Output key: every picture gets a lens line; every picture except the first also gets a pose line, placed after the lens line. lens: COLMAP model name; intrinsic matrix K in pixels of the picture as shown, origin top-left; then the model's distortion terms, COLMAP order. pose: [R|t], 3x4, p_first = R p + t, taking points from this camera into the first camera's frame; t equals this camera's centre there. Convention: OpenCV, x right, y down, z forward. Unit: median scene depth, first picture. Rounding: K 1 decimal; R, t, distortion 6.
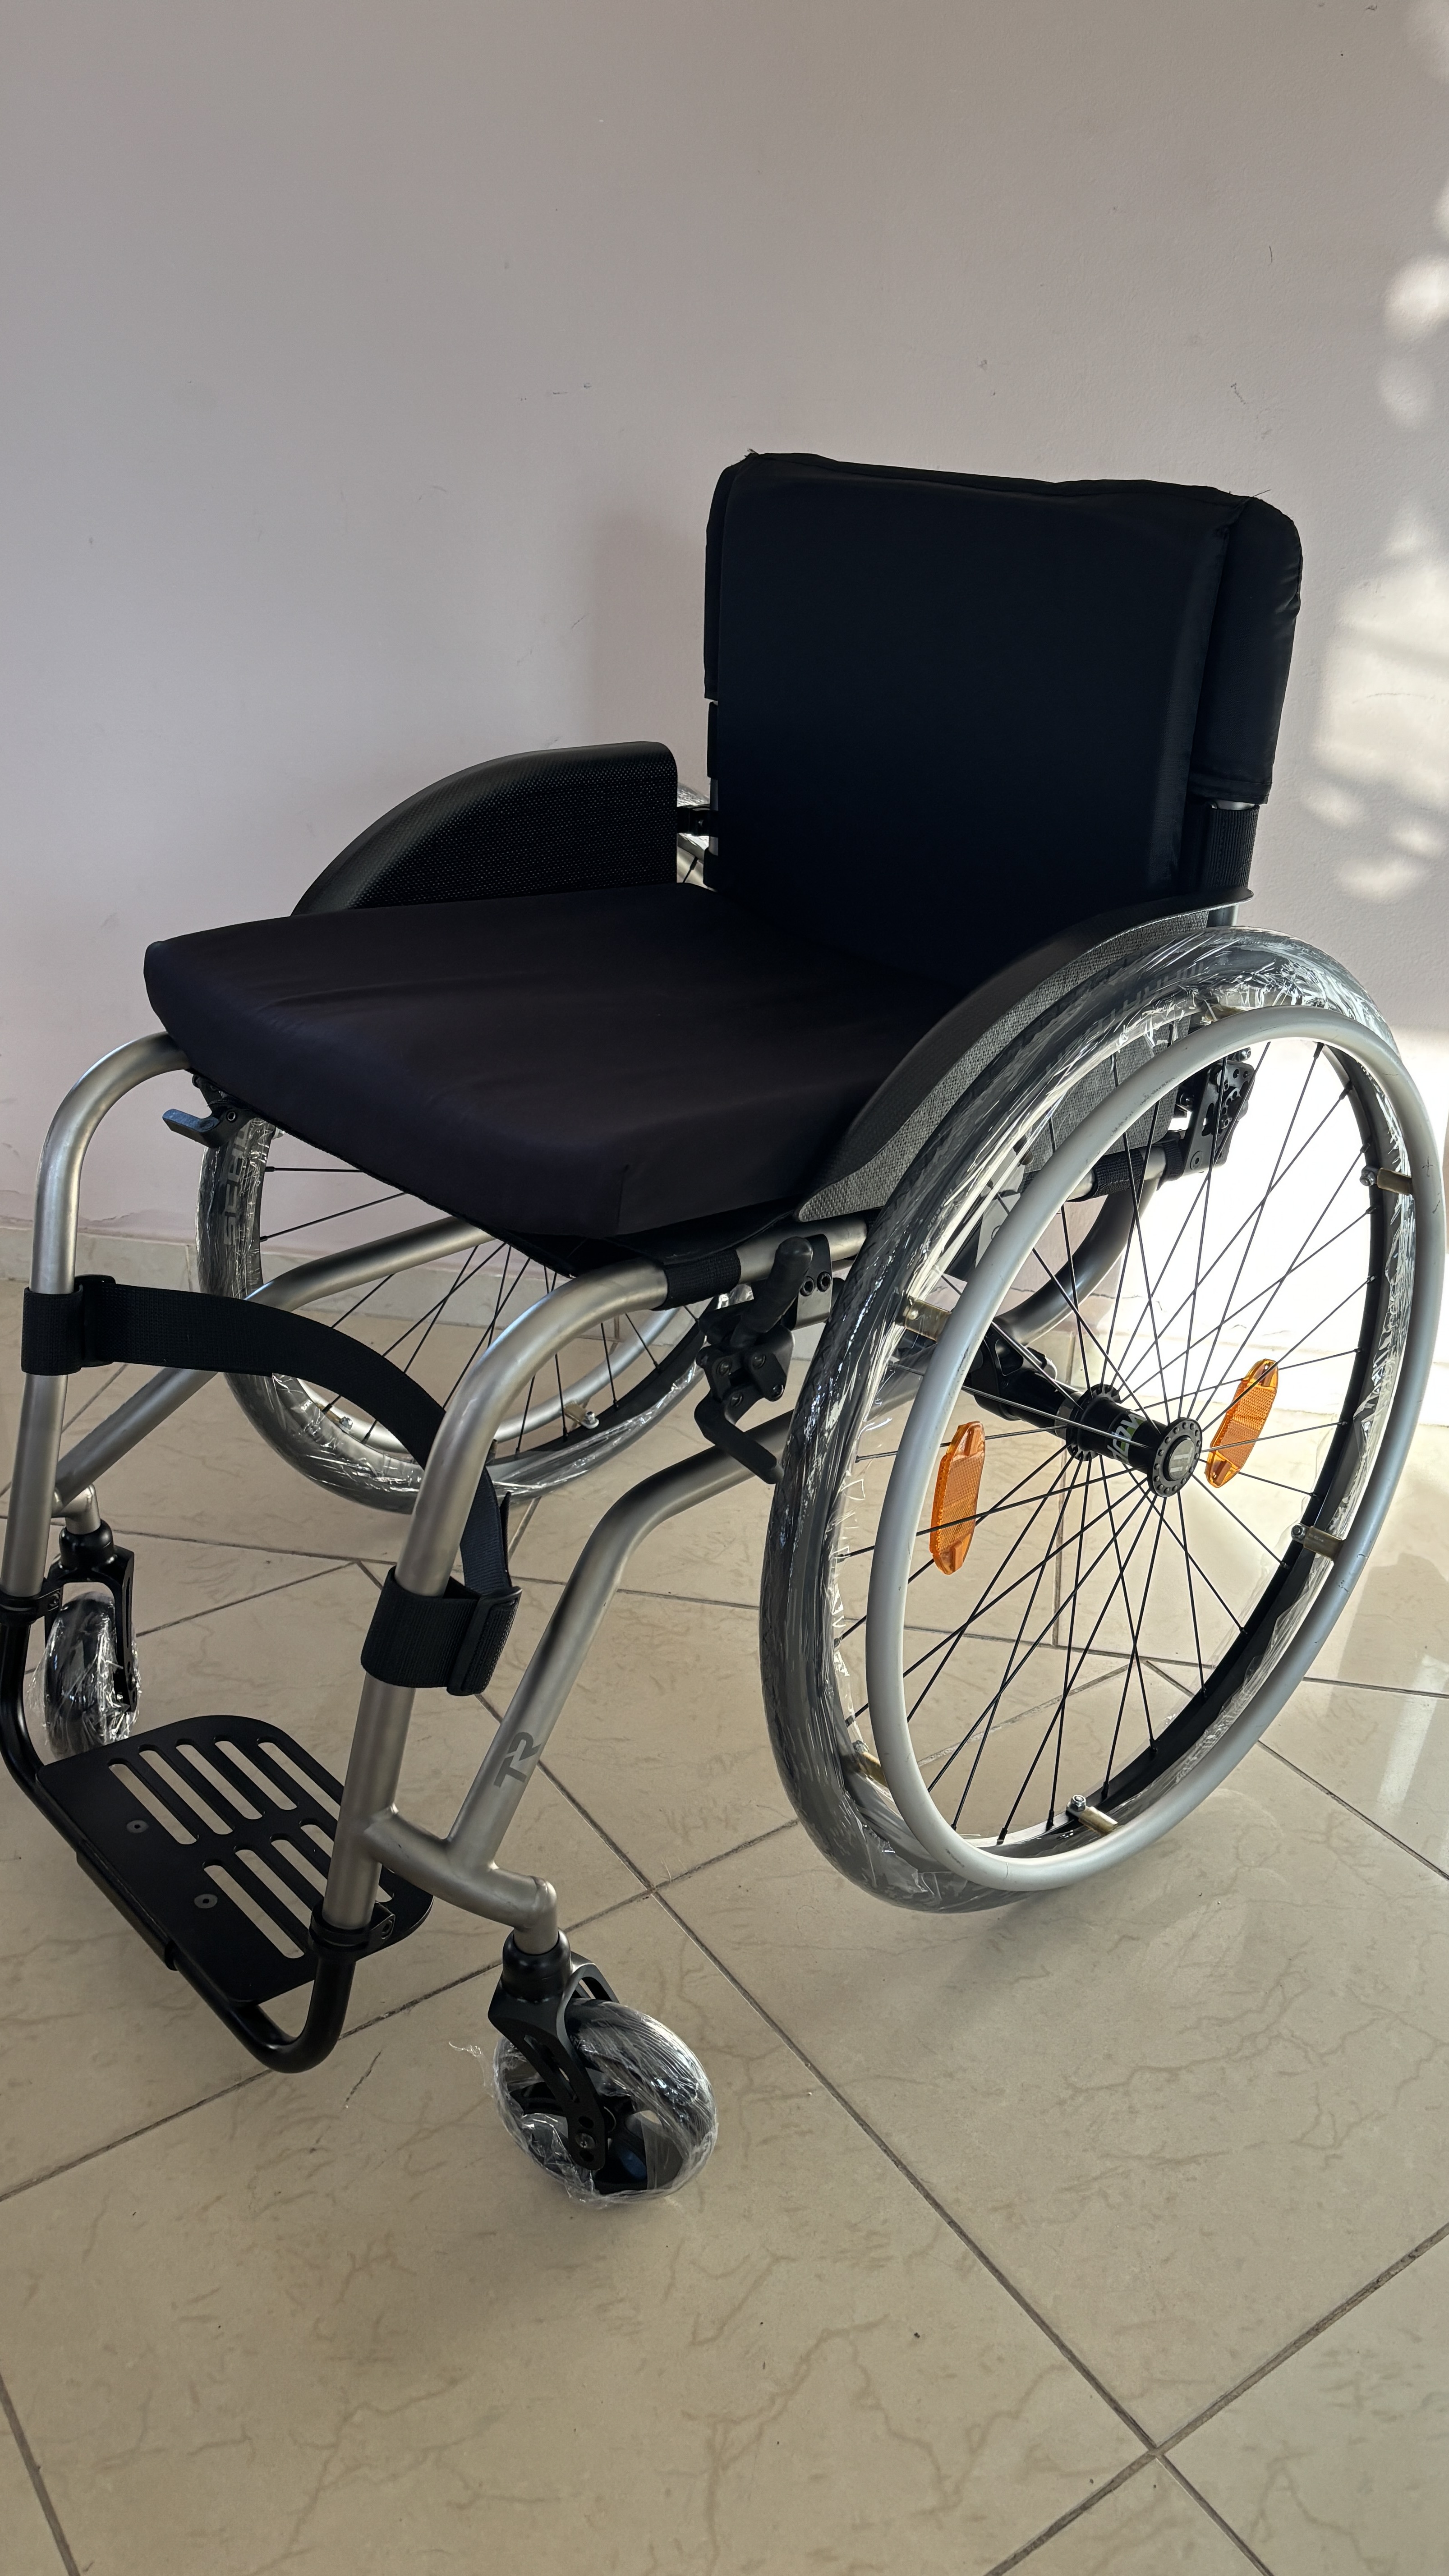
lens RADIAL K [[1952.3, 0, 717.1], [0, 1952.3, 1269.5], [0, 0, 1]] dist [0.021765, -0.017376]
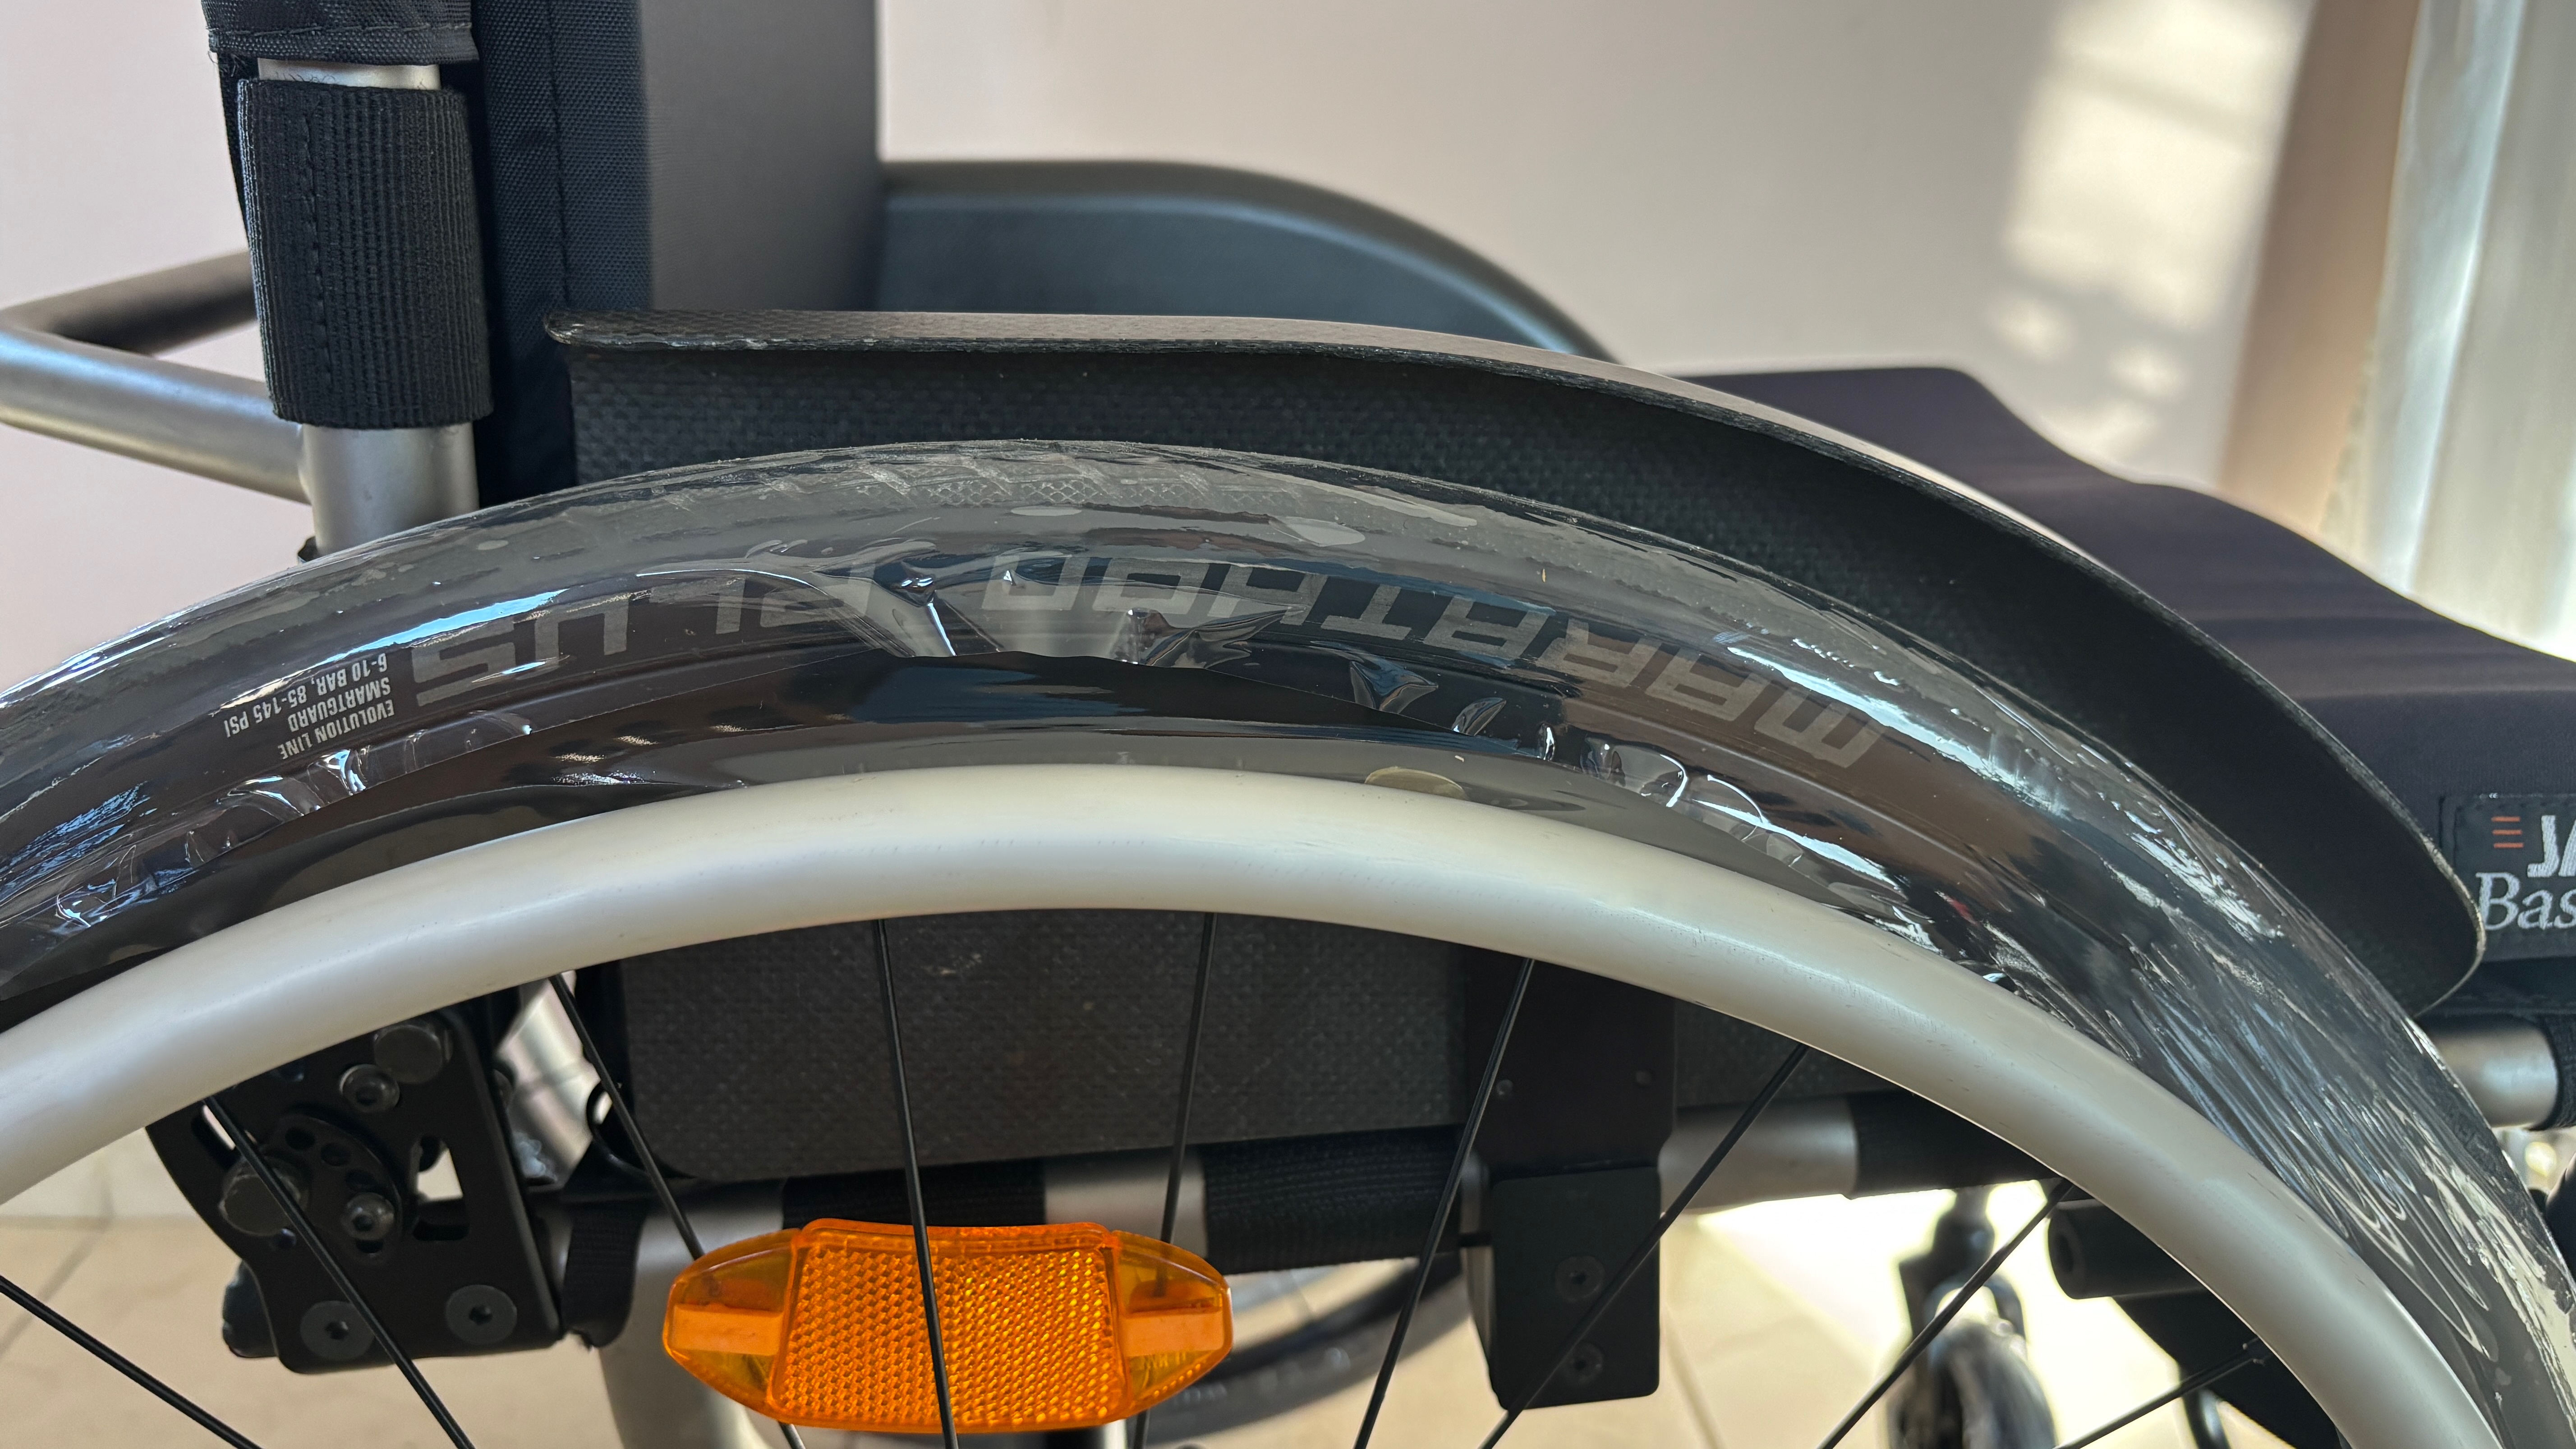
lens RADIAL K [[1952.3, 0, 1233.9], [0, 1952.3, 688.3], [0, 0, 1]] dist [0.021765, -0.017376]
pose [[0.966030, -0.046593, 0.254195, -0.164780], [0.082402, 0.987806, -0.132096, -0.069299], [-0.244941, 0.148555, 0.958089, 0.654889]]
